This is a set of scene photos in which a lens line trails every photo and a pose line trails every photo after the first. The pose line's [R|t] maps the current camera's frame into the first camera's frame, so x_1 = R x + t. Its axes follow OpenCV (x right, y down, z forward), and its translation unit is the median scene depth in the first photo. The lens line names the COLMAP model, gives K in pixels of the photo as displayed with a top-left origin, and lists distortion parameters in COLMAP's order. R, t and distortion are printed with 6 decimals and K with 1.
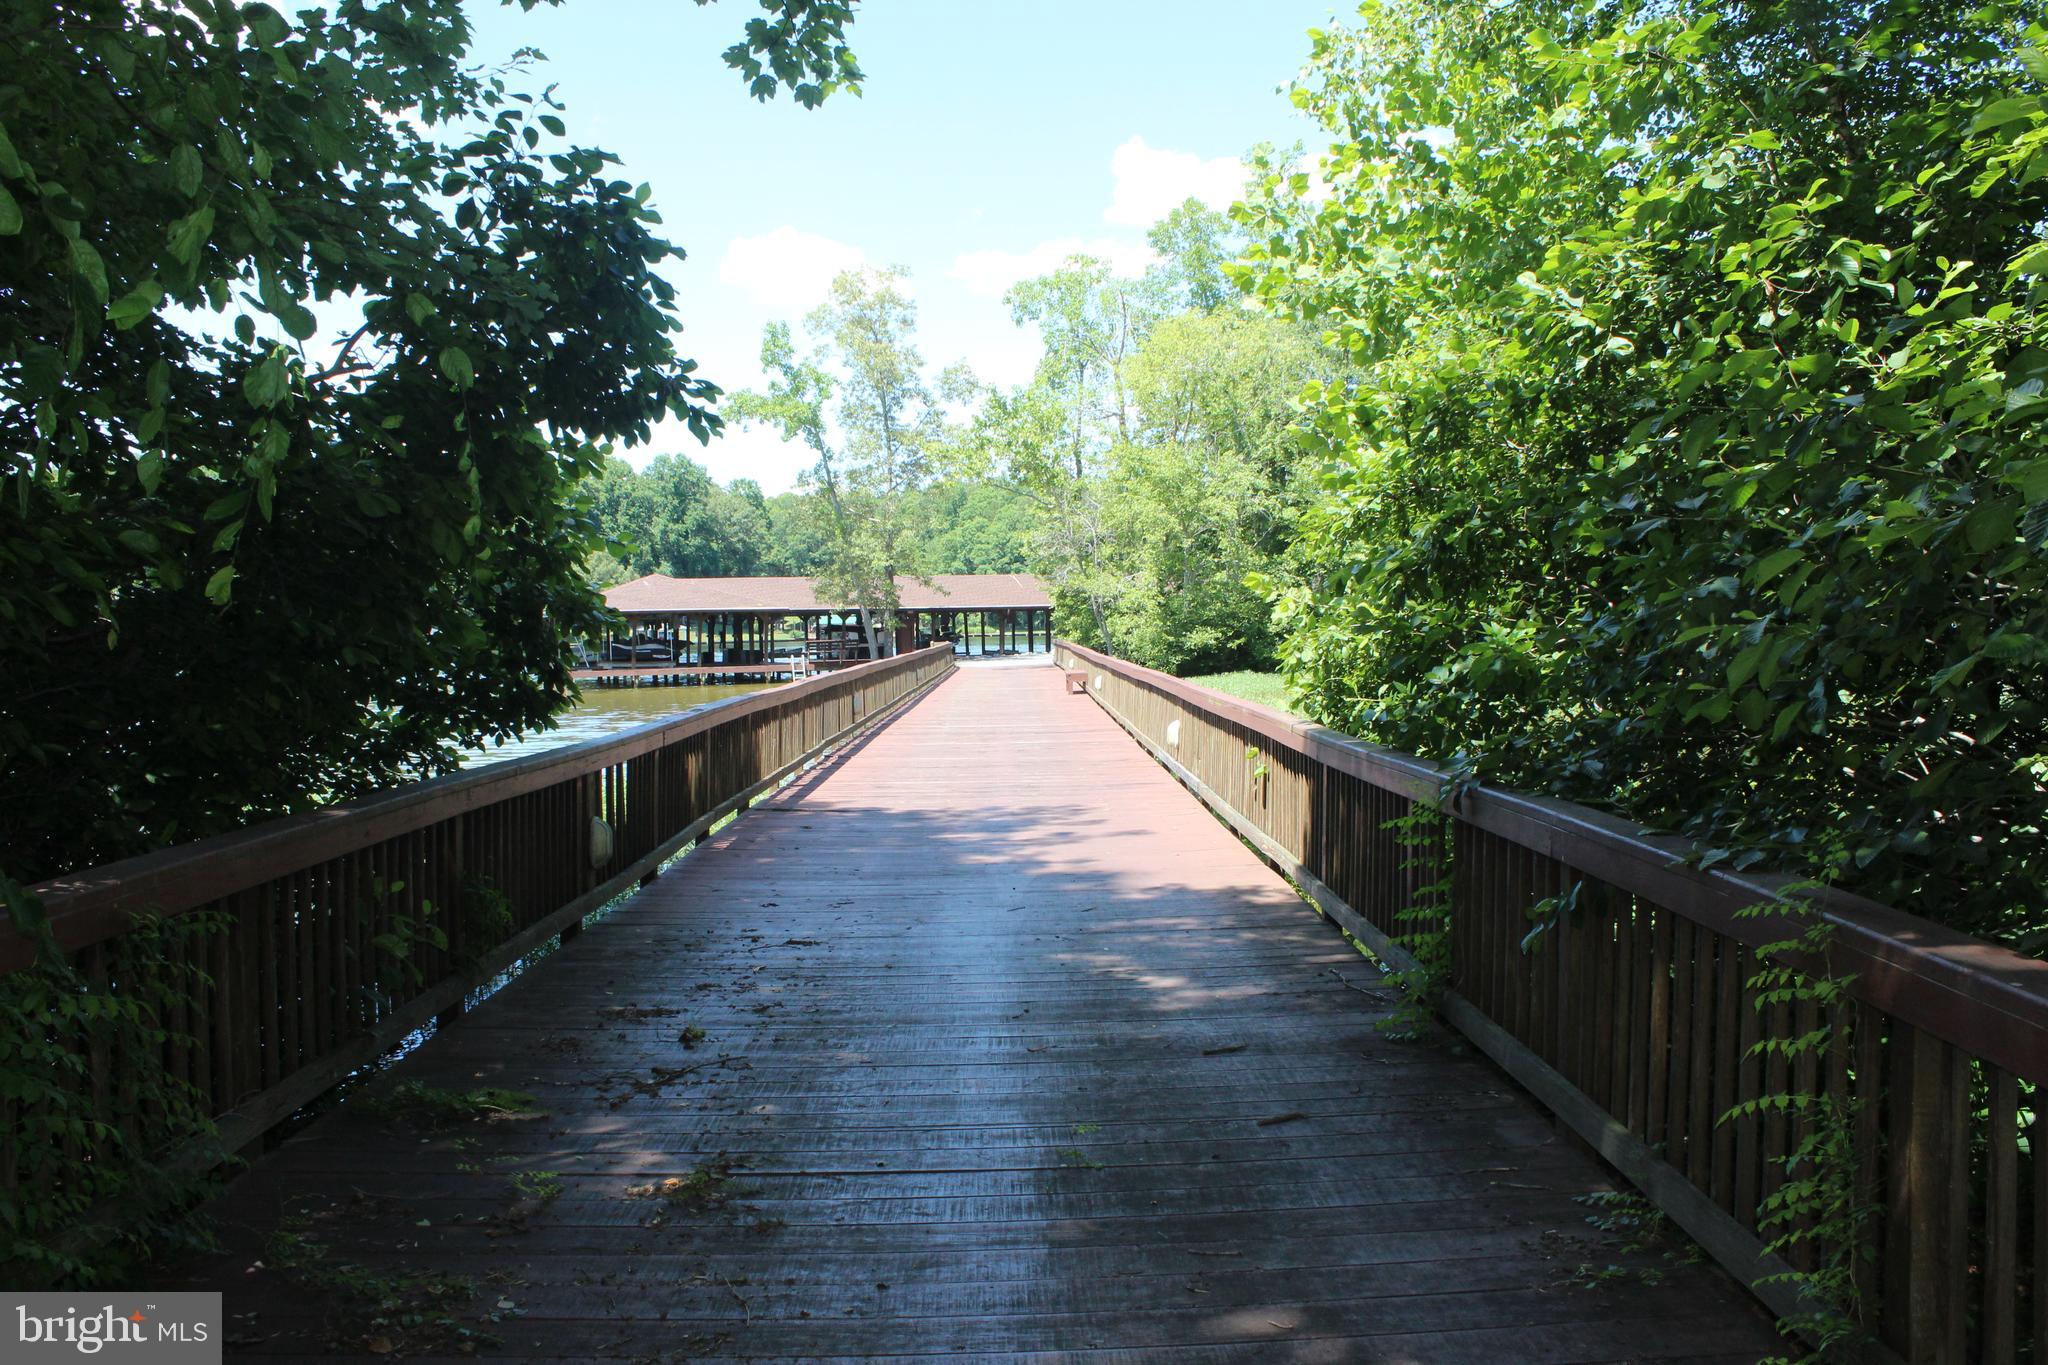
lens RADIAL K [[1704.0, 0, 1024.0], [0, 1704.0, 682.5], [0, 0, 1]] dist [-0.194070, 0.116594]
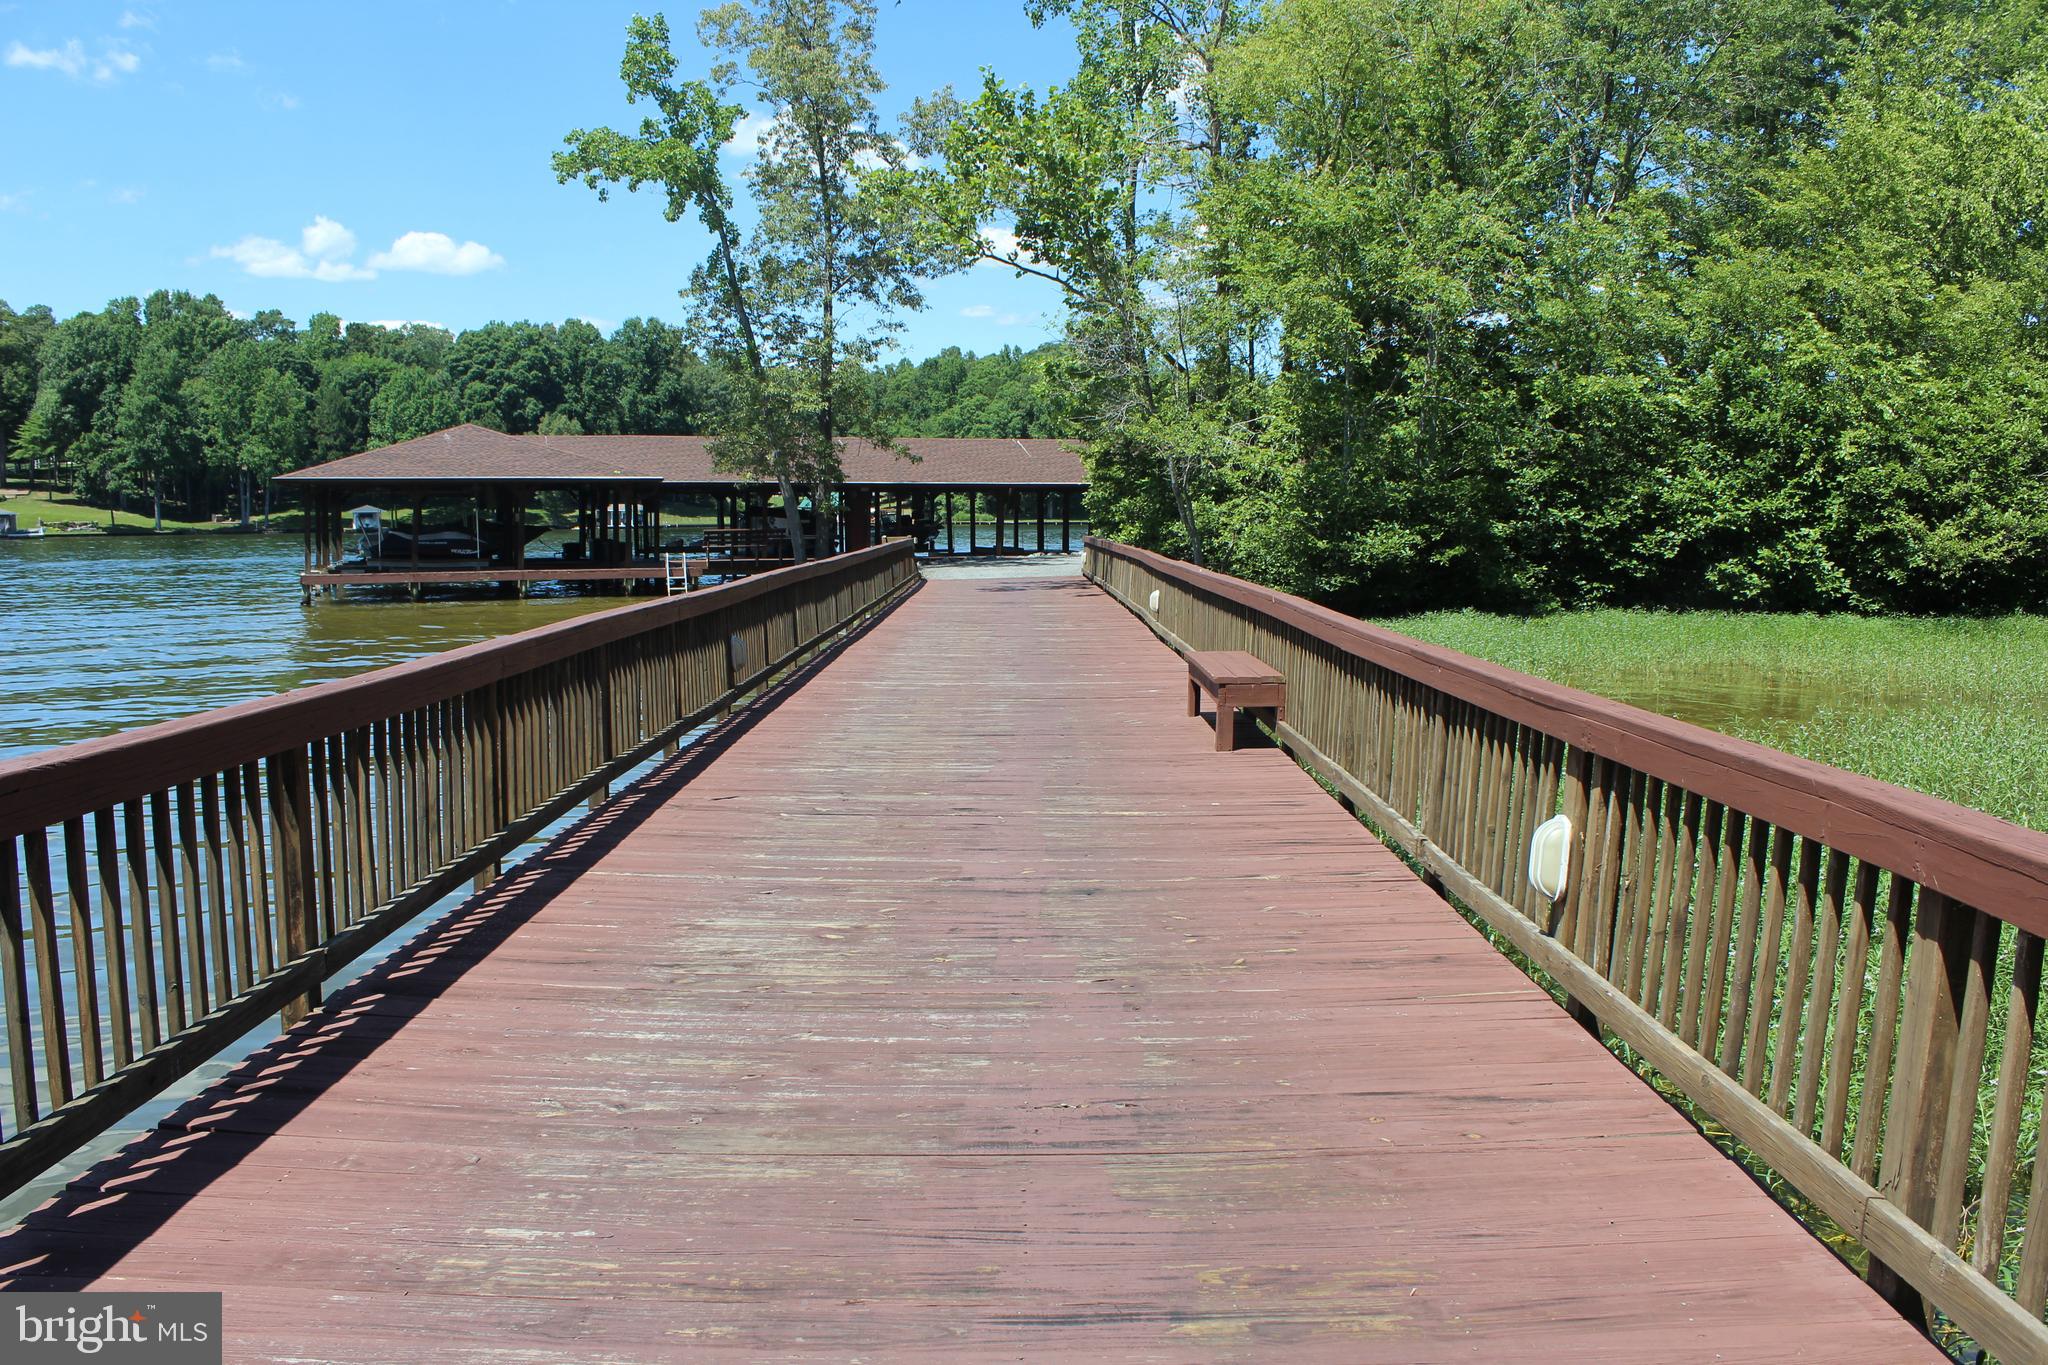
lens RADIAL K [[1704.0, 0, 1024.0], [0, 1704.0, 682.5], [0, 0, 1]] dist [-0.194070, 0.116594]
pose [[0.999773, 0.021195, 0.002385, -0.004202], [-0.021306, 0.997612, 0.065700, -0.011629], [-0.000987, -0.065736, 0.997837, 0.365279]]
